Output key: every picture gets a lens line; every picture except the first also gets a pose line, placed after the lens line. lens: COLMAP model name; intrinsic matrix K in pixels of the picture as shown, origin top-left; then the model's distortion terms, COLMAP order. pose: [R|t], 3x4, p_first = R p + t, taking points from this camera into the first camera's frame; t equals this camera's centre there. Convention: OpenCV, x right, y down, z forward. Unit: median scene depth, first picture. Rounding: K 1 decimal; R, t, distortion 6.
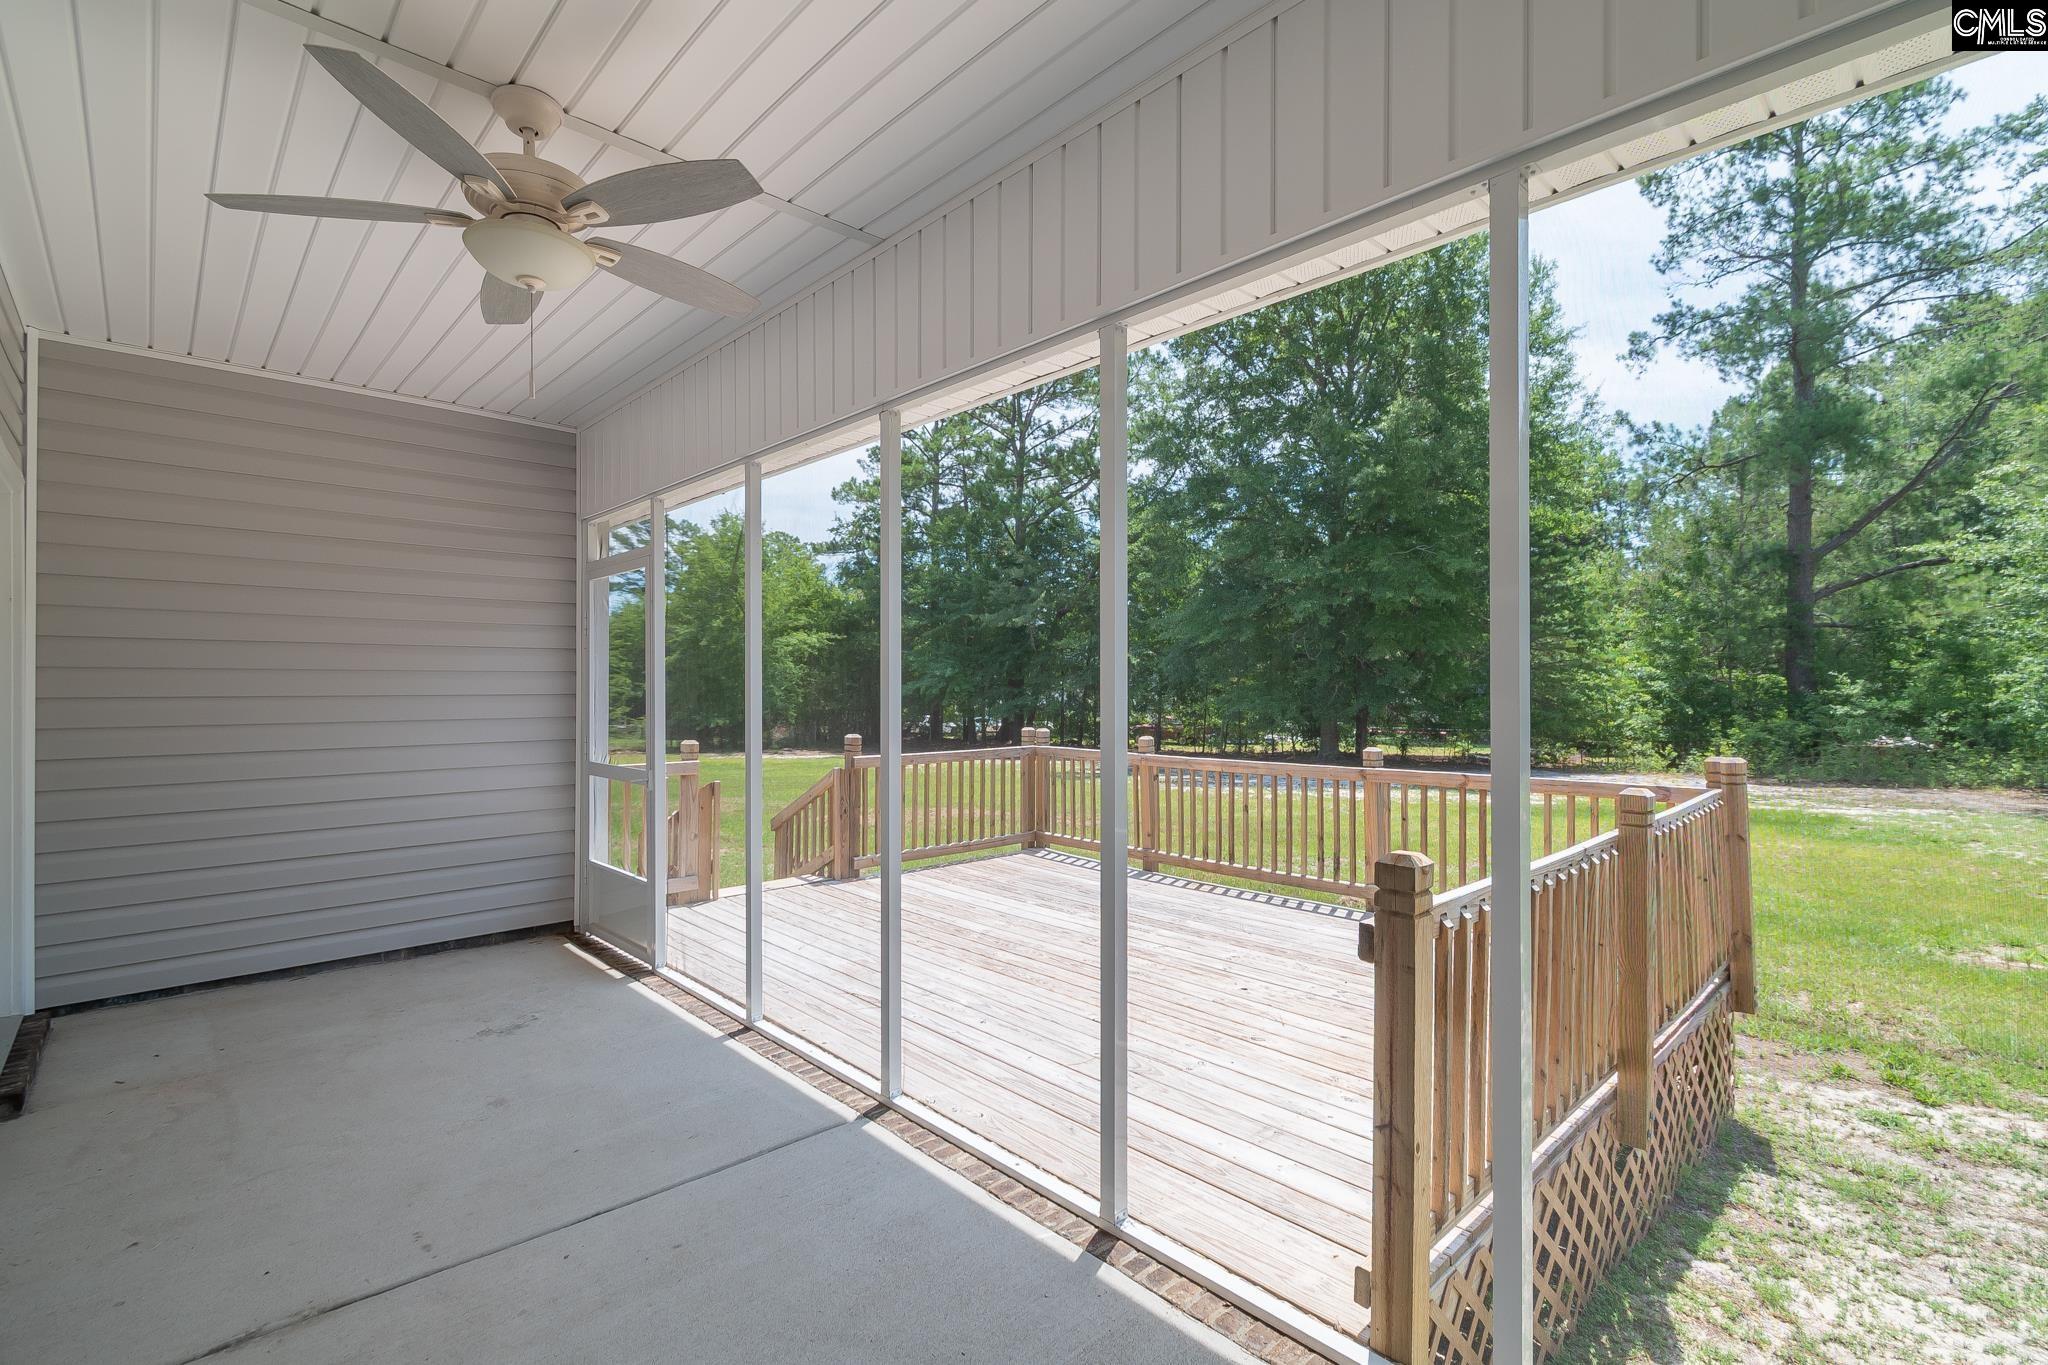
lens RADIAL K [[934.7, 0, 1037.4], [0, 934.7, 684.4], [0, 0, 1]] dist [0.004155, 0.000990]
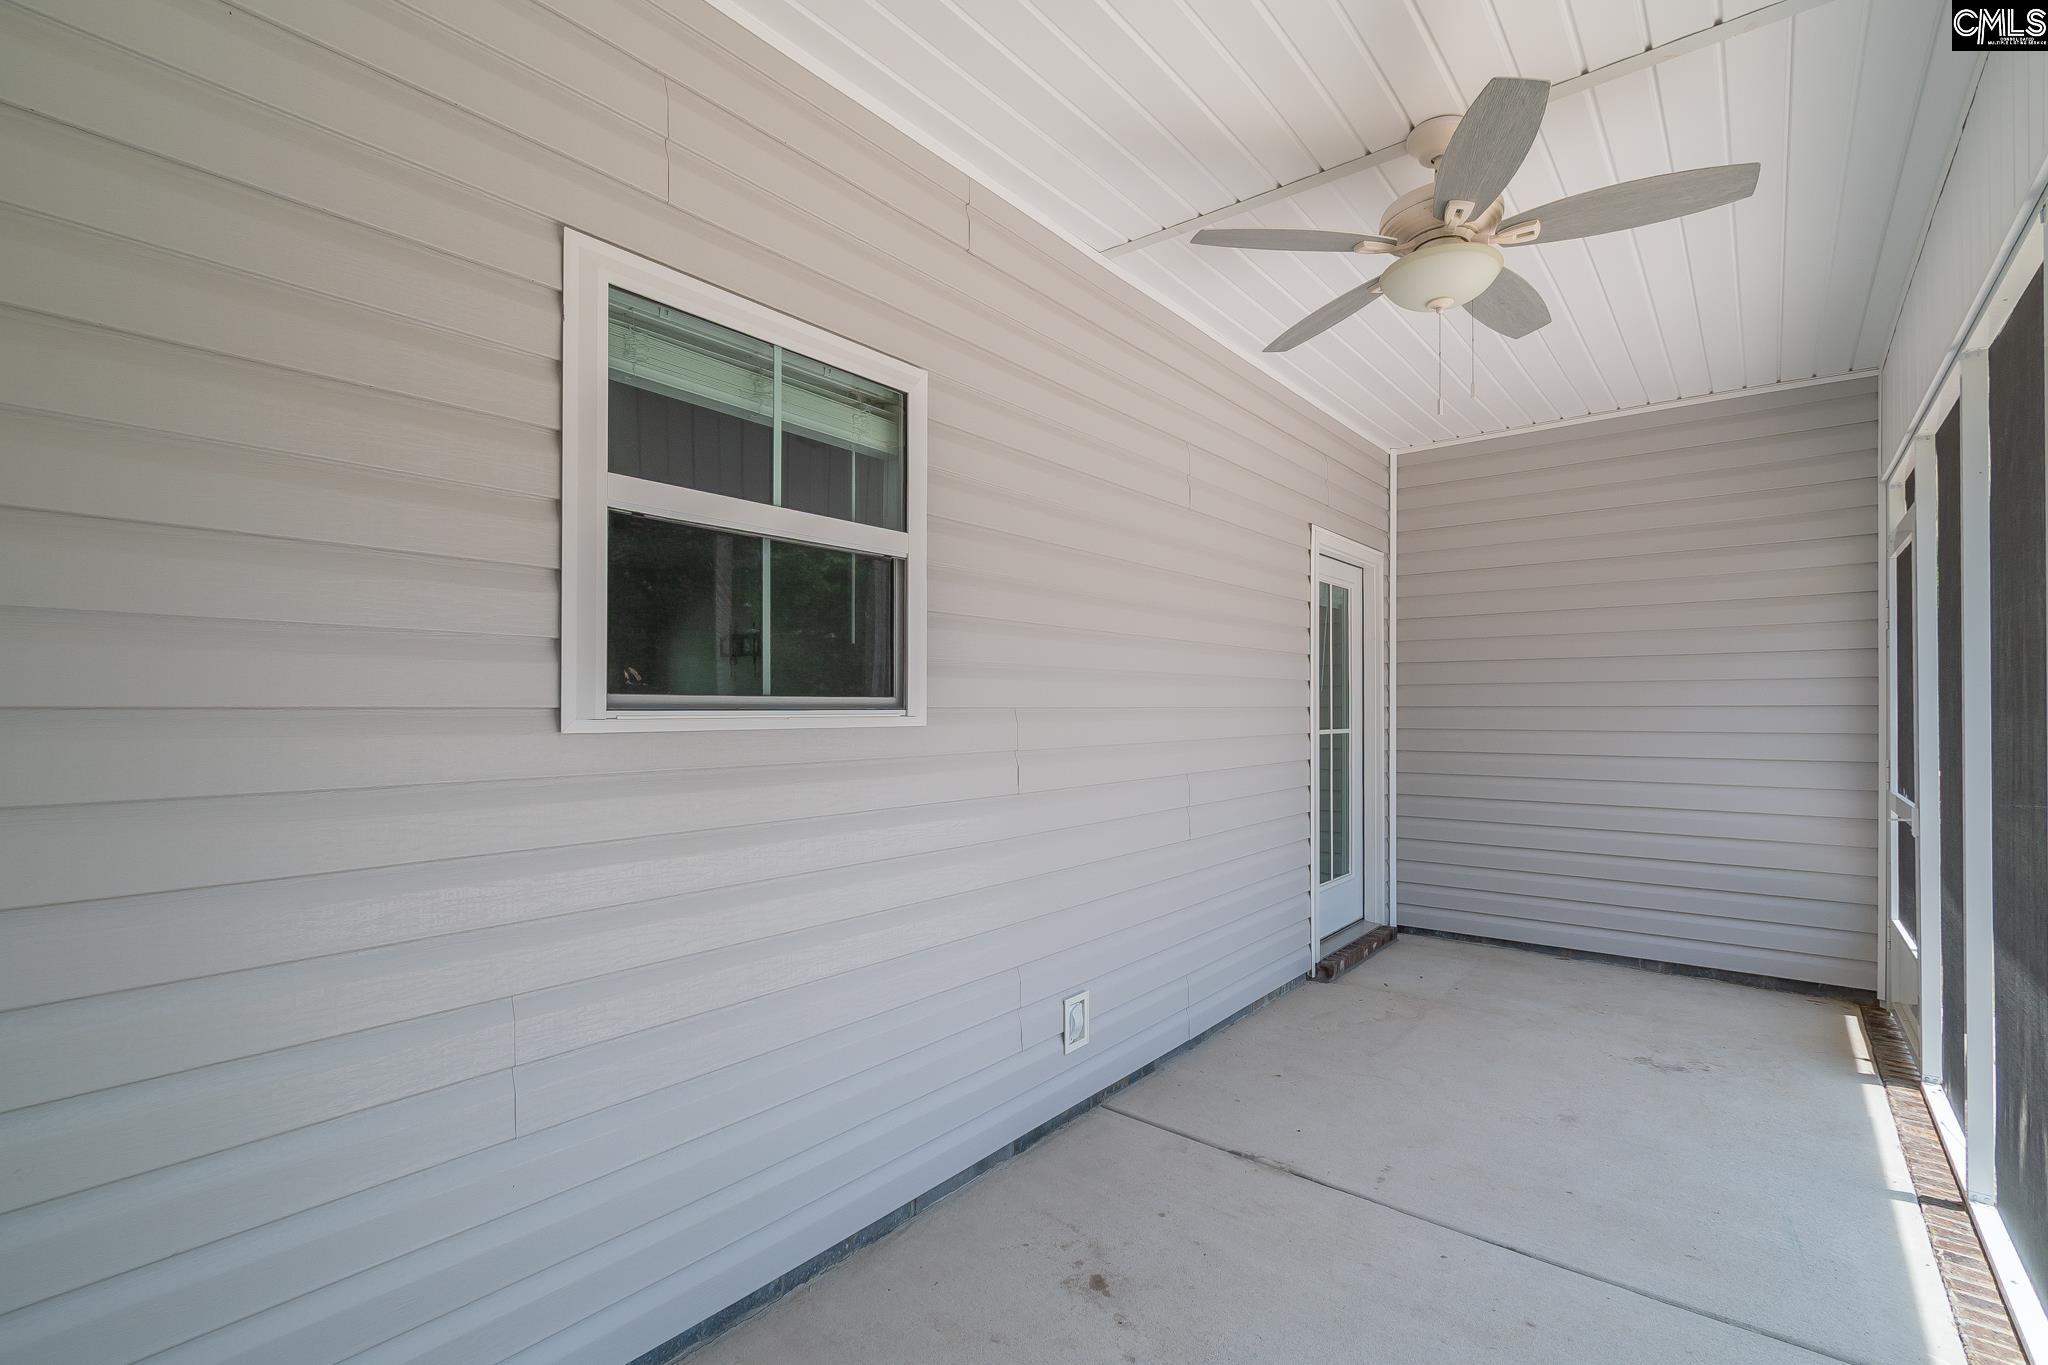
lens RADIAL K [[934.7, 0, 1034.5], [0, 934.7, 692.6], [0, 0, 1]] dist [0.004155, 0.000990]
pose [[0.138400, -0.012950, -0.990292, 0.263432], [0.003447, 0.999915, -0.012594, 0.009938], [0.990370, -0.001671, 0.138433, 0.255354]]
